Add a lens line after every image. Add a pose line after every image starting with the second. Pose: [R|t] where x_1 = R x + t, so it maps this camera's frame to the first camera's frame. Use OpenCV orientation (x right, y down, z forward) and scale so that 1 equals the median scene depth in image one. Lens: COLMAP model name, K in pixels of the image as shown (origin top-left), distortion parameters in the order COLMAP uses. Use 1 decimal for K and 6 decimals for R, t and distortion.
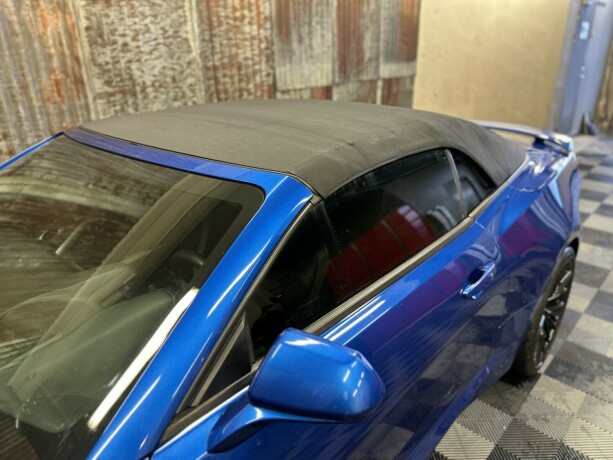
lens RADIAL K [[433.7, 0, 309.9], [0, 433.7, 232.5], [0, 0, 1]] dist [0.009880, -0.019285]
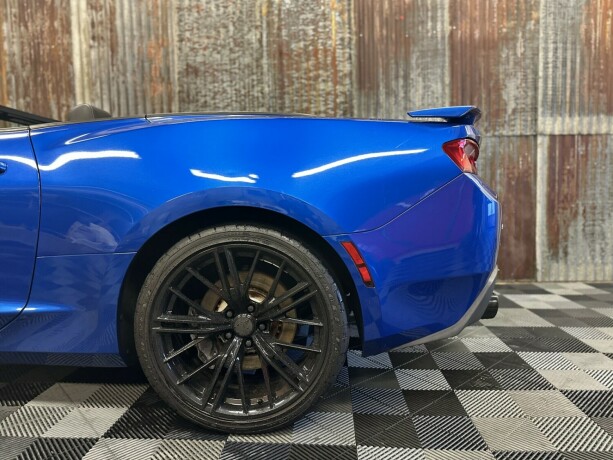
lens RADIAL K [[430.2, 0, 305.5], [0, 430.2, 231.8], [0, 0, 1]] dist [0.030297, -0.035317]
pose [[0.647829, 0.053615, -0.759896, 0.774935], [-0.285019, 0.942129, -0.176513, 0.096867], [0.706457, 0.330935, 0.625620, 0.463303]]
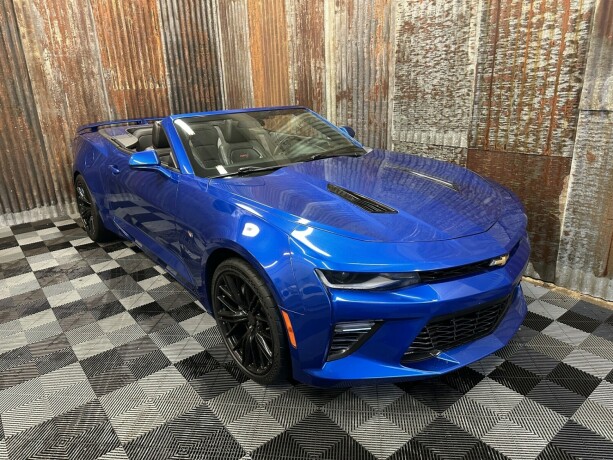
lens RADIAL K [[431.0, 0, 309.2], [0, 431.0, 227.9], [0, 0, 1]] dist [0.025603, -0.030297]
pose [[-0.125513, 0.333065, -0.934513, 0.943256], [-0.352197, 0.865648, 0.355824, -0.318700], [0.927472, 0.373793, 0.008655, 0.801861]]
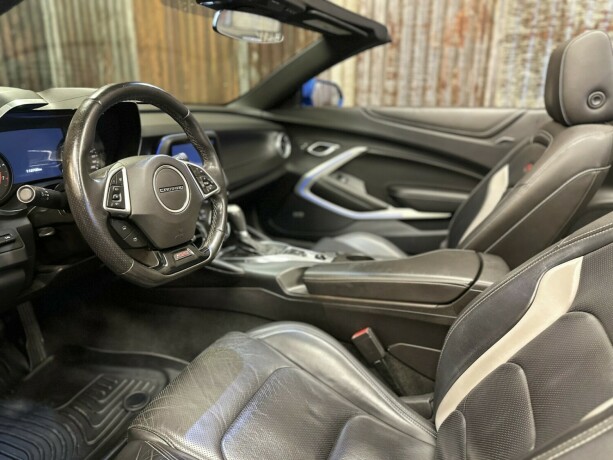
lens RADIAL K [[434.5, 0, 310.2], [0, 434.5, 229.7], [0, 0, 1]] dist [0.003964, -0.012421]
pose [[0.370827, 0.285949, -0.883584, 0.167514], [-0.369635, 0.918256, 0.142039, 0.025994], [0.851973, 0.273932, 0.446211, 0.390971]]
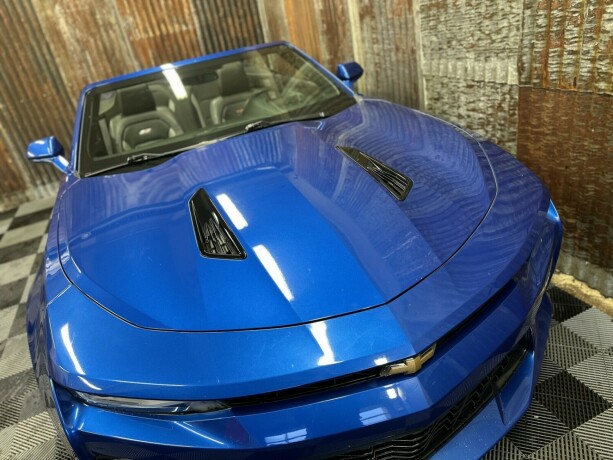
lens RADIAL K [[434.5, 0, 310.2], [0, 434.5, 229.7], [0, 0, 1]] dist [0.003964, -0.012421]
pose [[-0.402390, 0.491923, -0.772071, 0.538239], [-0.182568, 0.783301, 0.594229, -0.416490], [0.897079, 0.380068, -0.225383, 1.071073]]
